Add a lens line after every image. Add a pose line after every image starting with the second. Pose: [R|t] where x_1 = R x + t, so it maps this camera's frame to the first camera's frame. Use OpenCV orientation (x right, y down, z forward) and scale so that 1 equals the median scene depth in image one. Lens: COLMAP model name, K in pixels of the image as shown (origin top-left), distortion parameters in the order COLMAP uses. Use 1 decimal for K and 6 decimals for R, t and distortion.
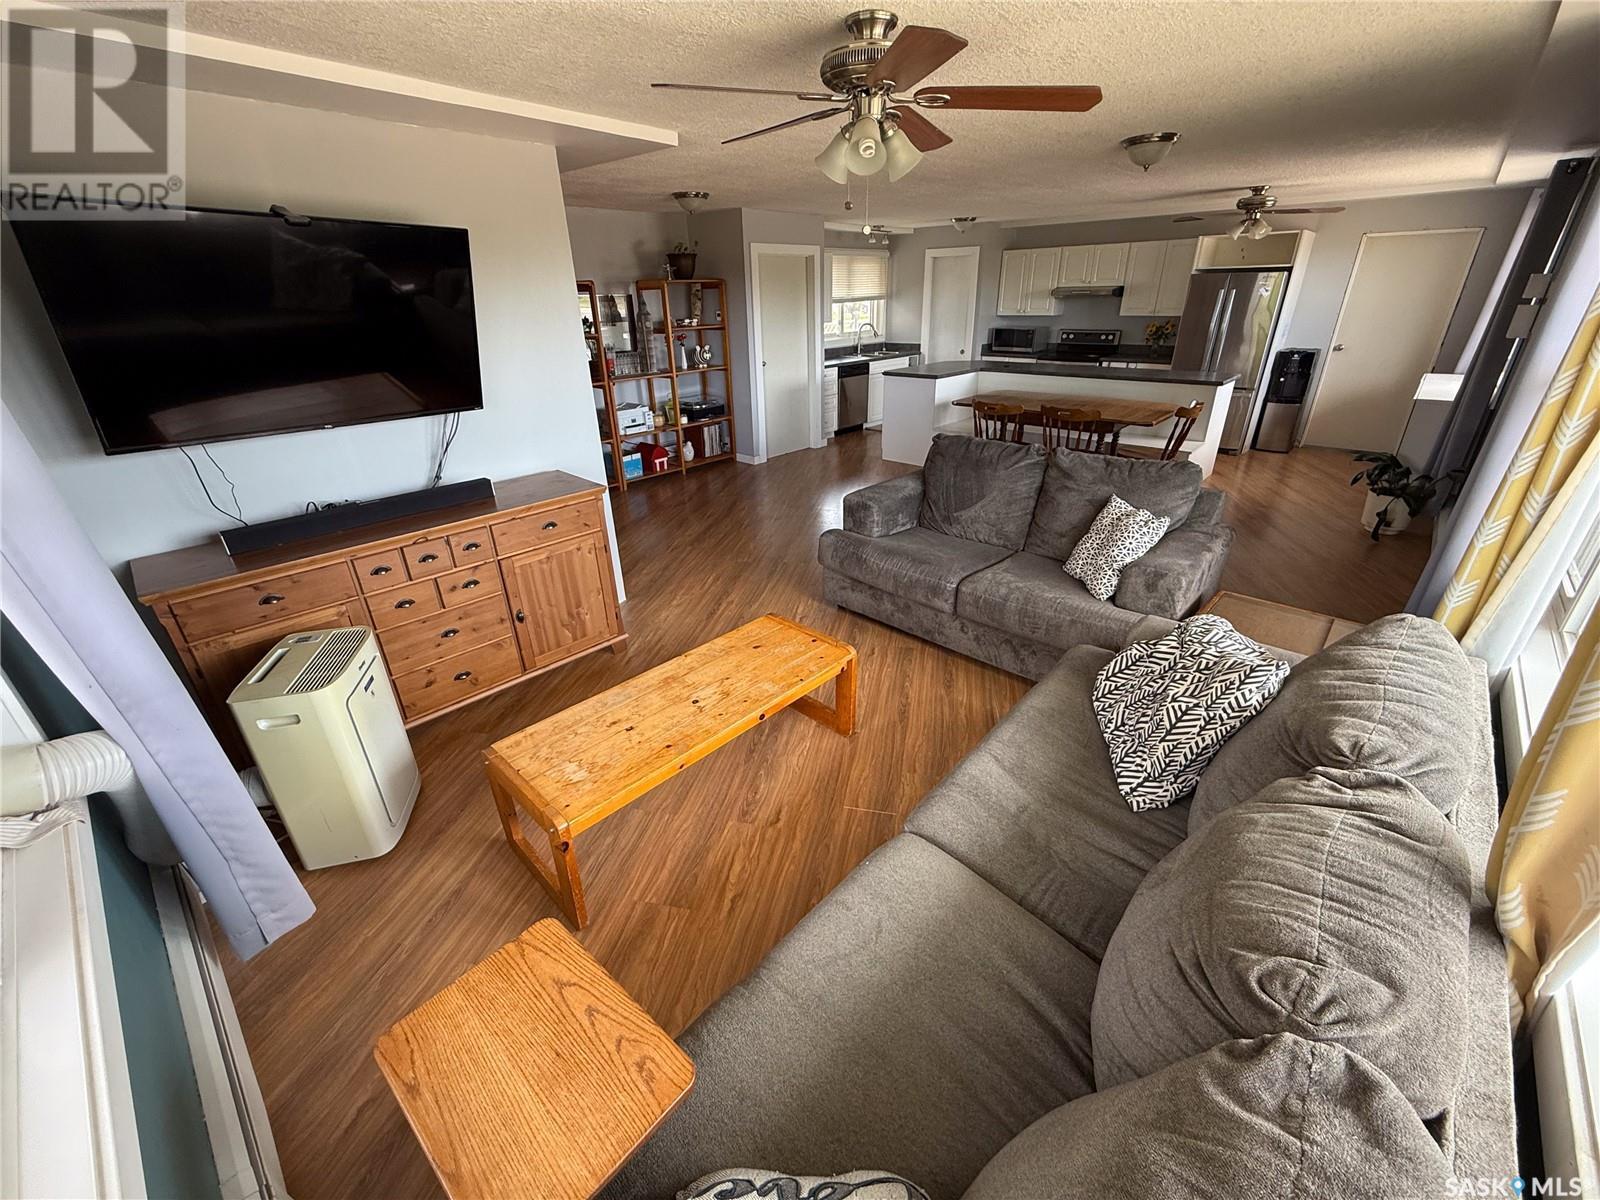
lens RADIAL K [[648.2, 0, 800.0], [0, 648.2, 600.0], [0, 0, 1]] dist [-0.000693, -0.000244]
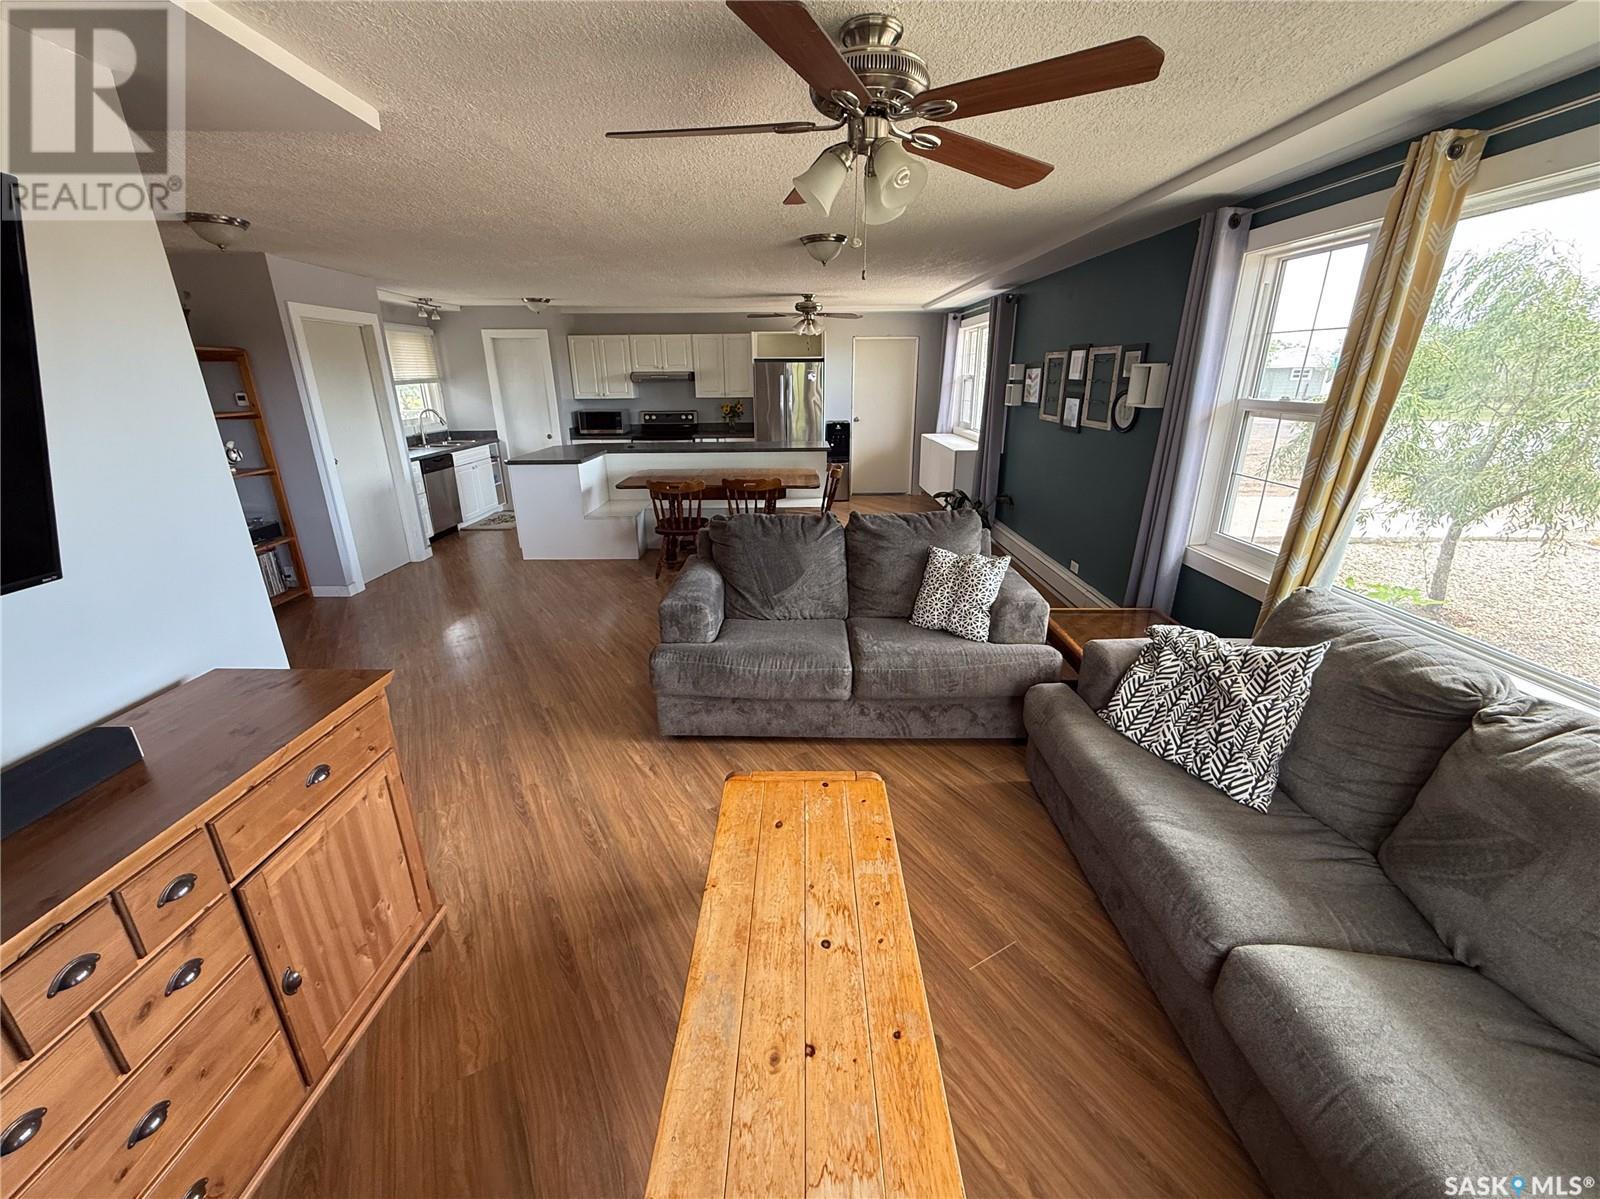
lens RADIAL K [[641.1, 0, 794.2], [0, 641.1, 602.4], [0, 0, 1]] dist [-0.000735, -0.000175]
pose [[0.735828, -0.210092, 0.643753, -0.239461], [0.282731, 0.959146, -0.010148, -0.078541], [-0.615321, 0.189476, 0.765166, 0.213576]]
